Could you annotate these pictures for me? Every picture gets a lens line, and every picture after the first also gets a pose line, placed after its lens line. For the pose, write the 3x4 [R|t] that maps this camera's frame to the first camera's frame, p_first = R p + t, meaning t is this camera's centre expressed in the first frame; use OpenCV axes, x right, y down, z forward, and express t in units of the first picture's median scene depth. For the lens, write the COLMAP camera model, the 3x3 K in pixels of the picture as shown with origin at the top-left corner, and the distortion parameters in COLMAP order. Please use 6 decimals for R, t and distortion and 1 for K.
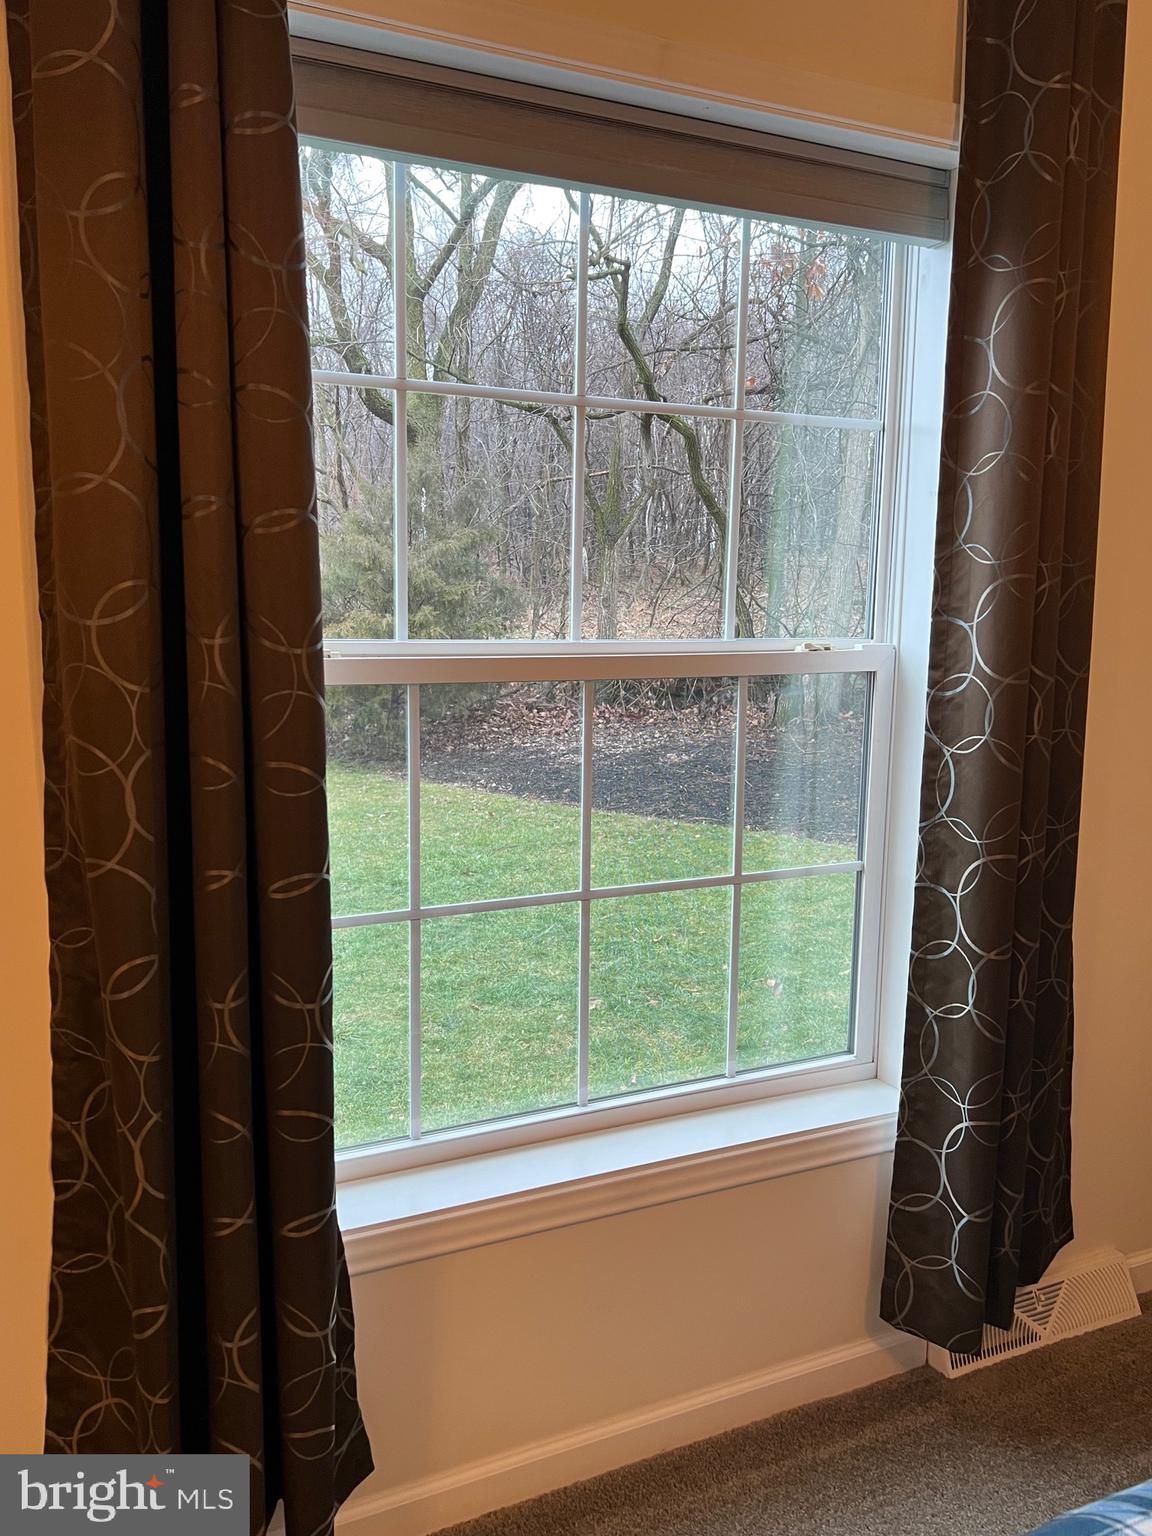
lens RADIAL K [[1258.5, 0, 578.1], [0, 1258.5, 772.2], [0, 0, 1]] dist [0.006384, -0.000746]
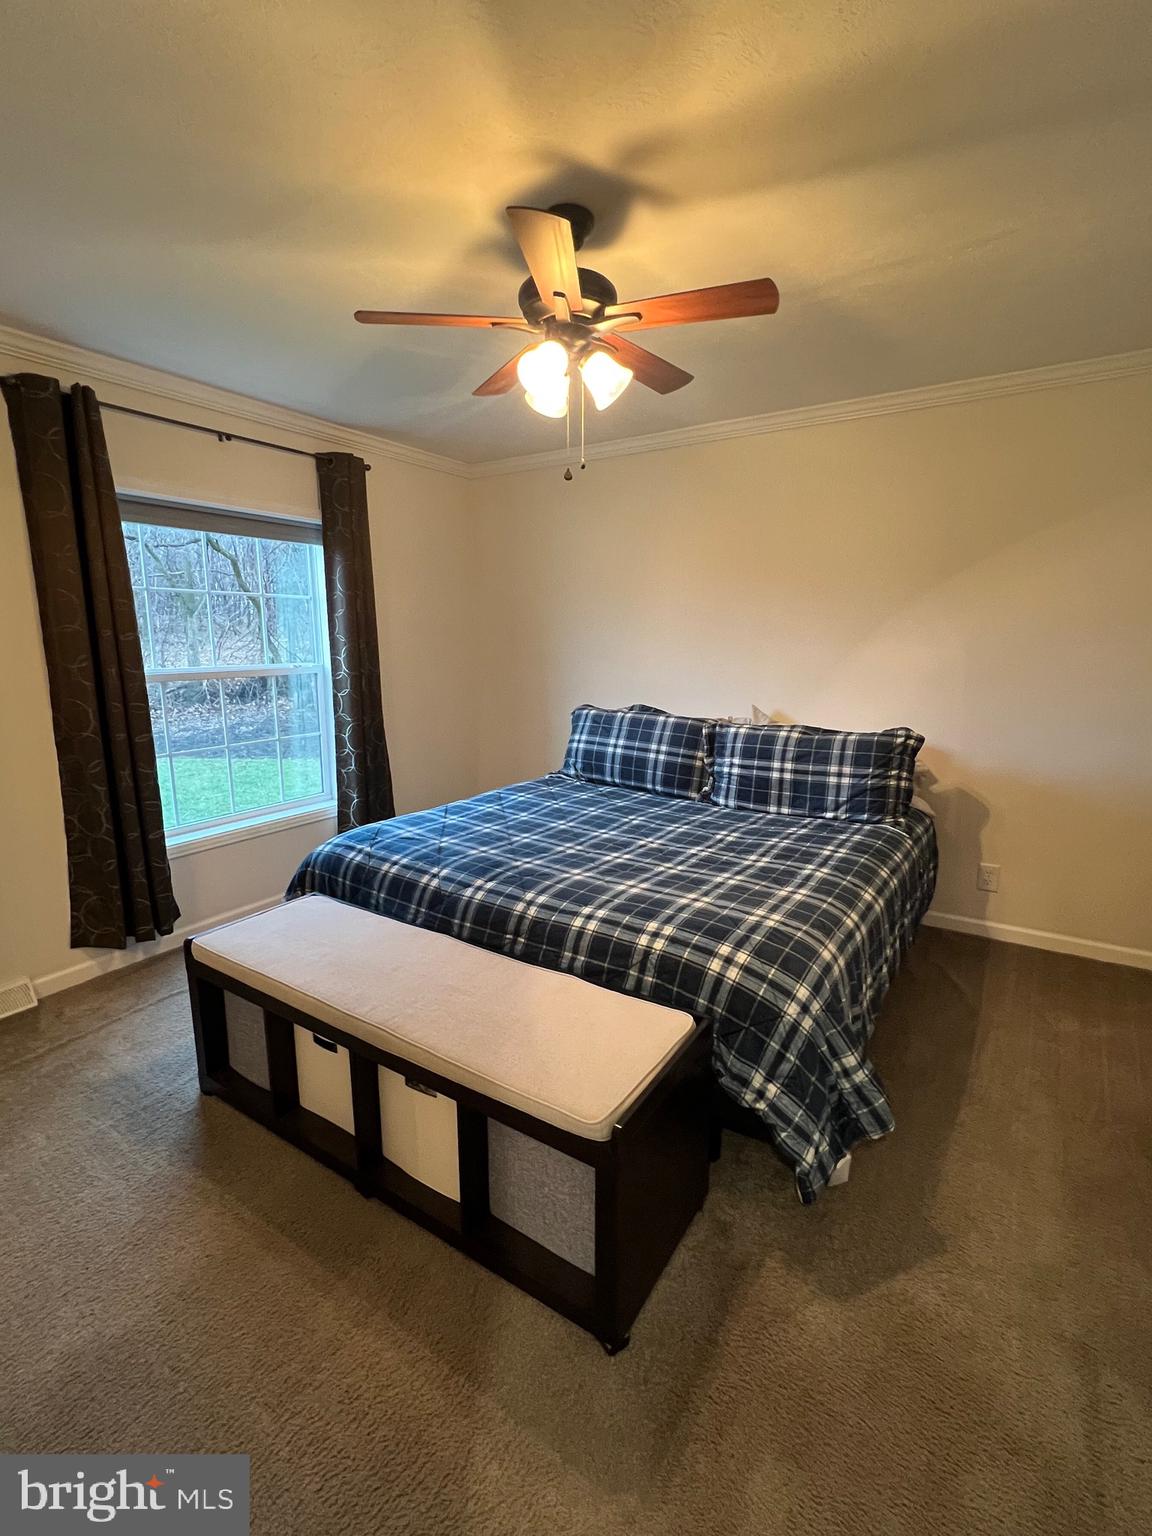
lens RADIAL K [[706.1, 0, 580.6], [0, 706.1, 759.2], [0, 0, 1]] dist [0.004750, -0.000665]
pose [[0.861655, -0.104598, 0.496599, -0.117356], [0.088526, 0.994506, 0.055869, 0.109596], [-0.499714, -0.004178, 0.866180, -1.011544]]
